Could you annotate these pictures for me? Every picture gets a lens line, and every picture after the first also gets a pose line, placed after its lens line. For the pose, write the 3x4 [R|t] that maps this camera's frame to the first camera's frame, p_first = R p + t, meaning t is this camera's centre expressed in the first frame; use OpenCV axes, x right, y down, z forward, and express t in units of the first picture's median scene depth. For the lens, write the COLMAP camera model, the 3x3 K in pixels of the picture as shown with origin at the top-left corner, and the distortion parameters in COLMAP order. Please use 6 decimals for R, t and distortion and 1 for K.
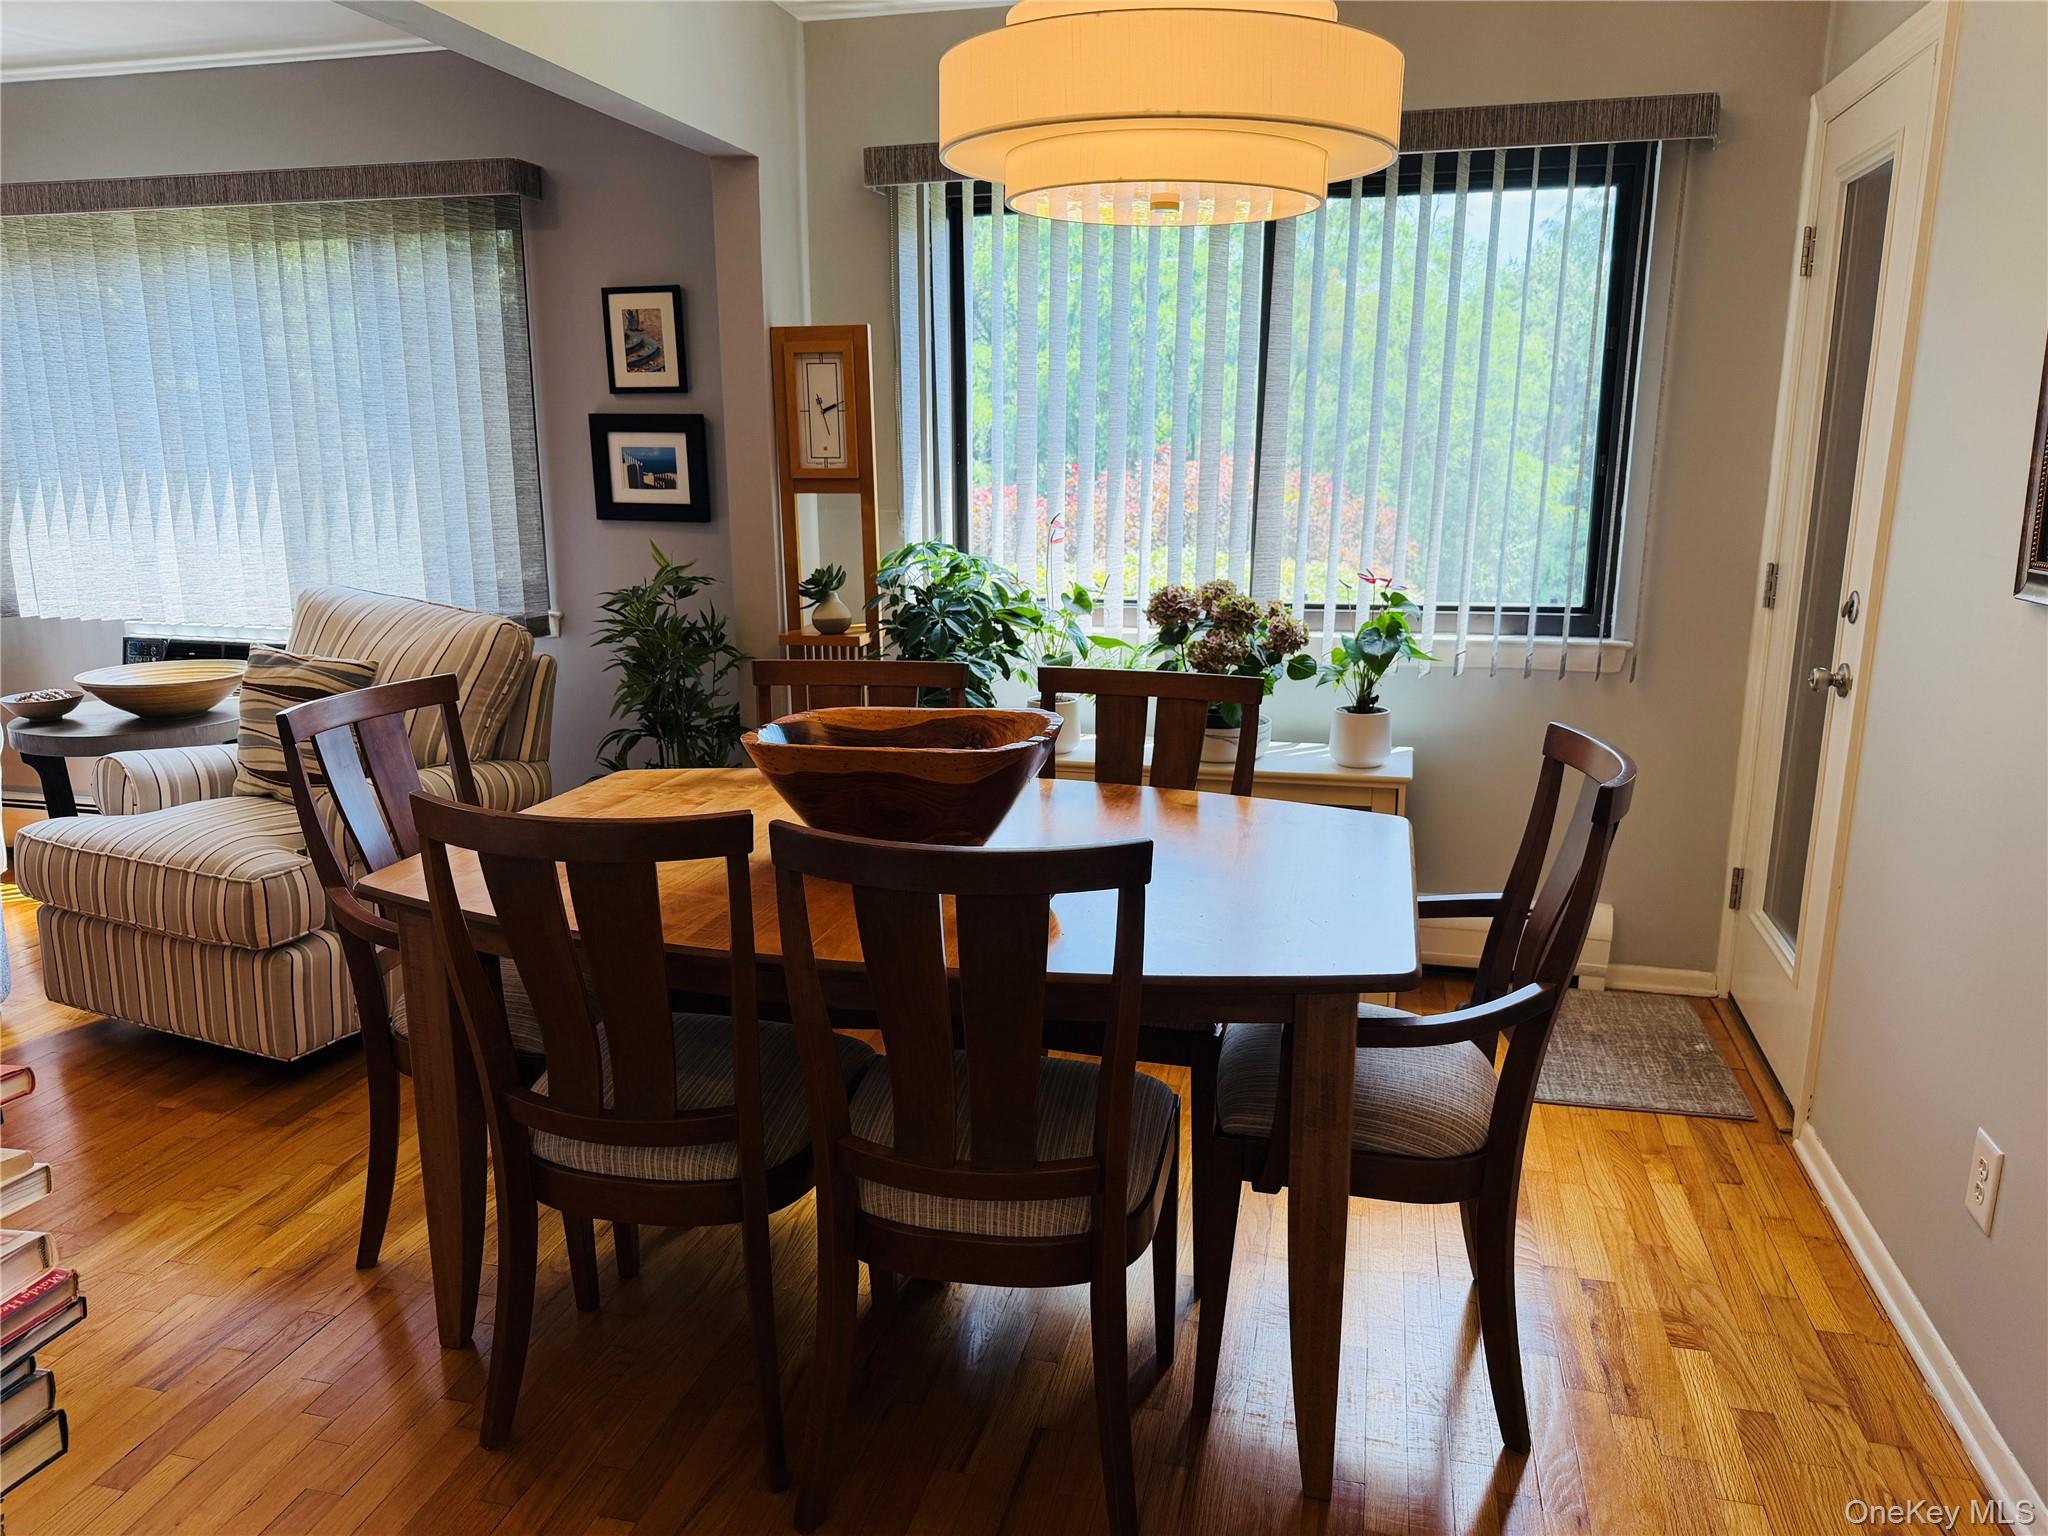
lens RADIAL K [[1476.3, 0, 1024.0], [0, 1476.3, 768.0], [0, 0, 1]] dist [0.014172, 0.002138]
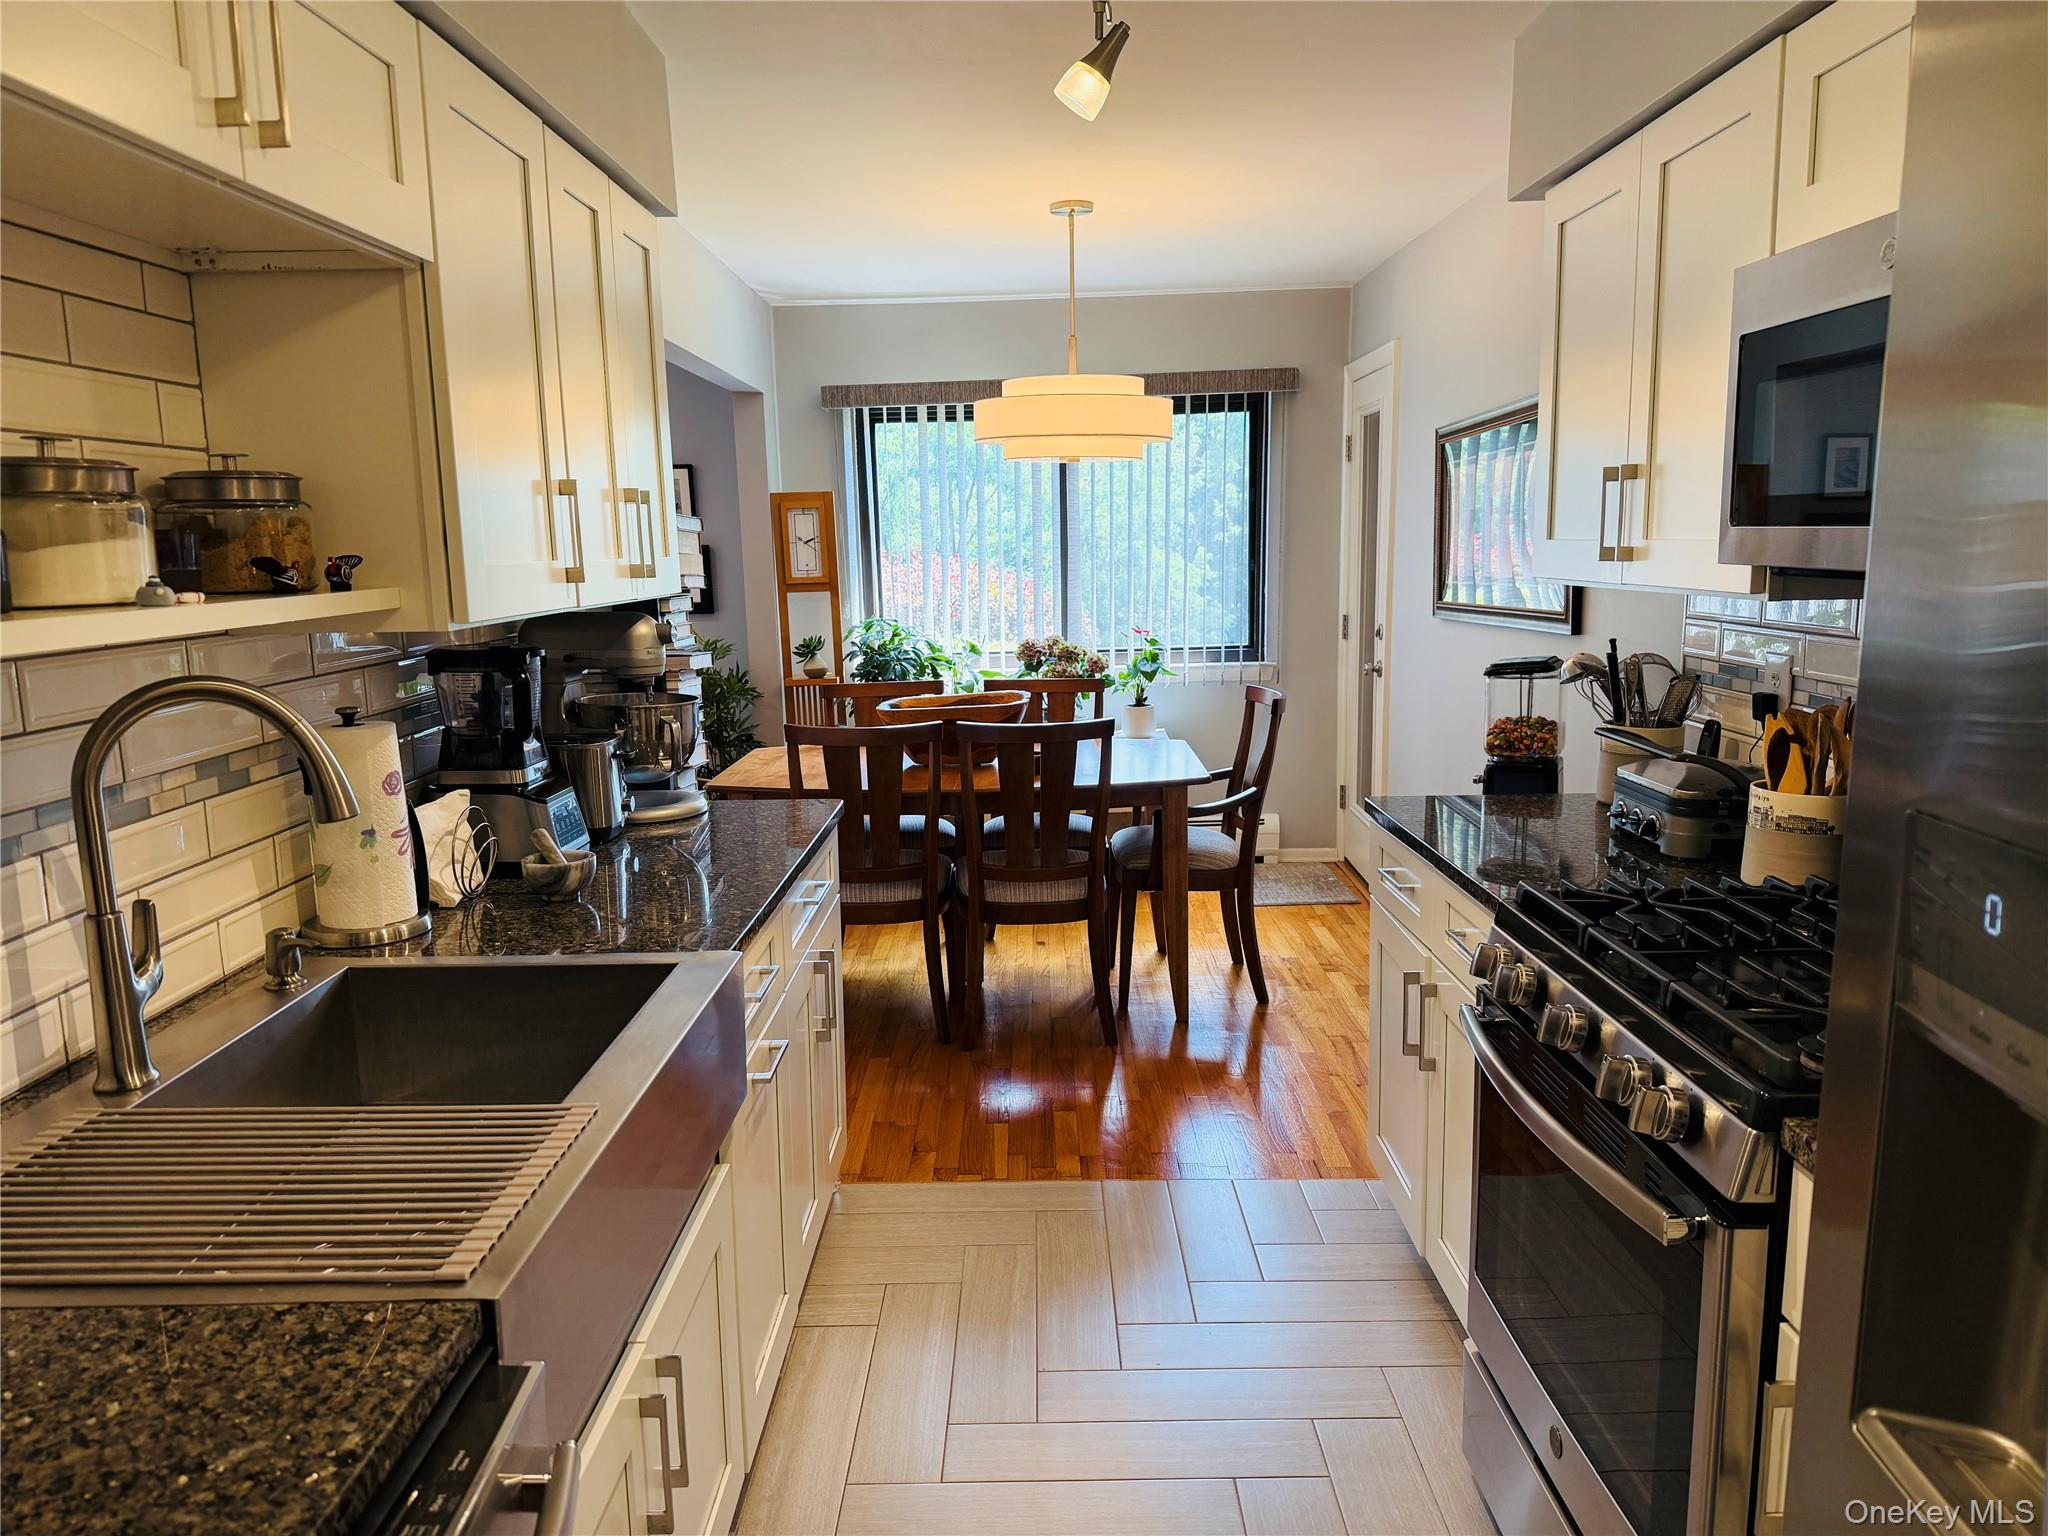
lens RADIAL K [[1476.3, 0, 1024.0], [0, 1476.3, 768.0], [0, 0, 1]] dist [0.014172, 0.002138]
pose [[0.972007, -0.054935, 0.228438, -0.314310], [0.069700, 0.995934, -0.057070, 0.128157], [-0.224375, 0.071394, 0.971884, -0.684376]]
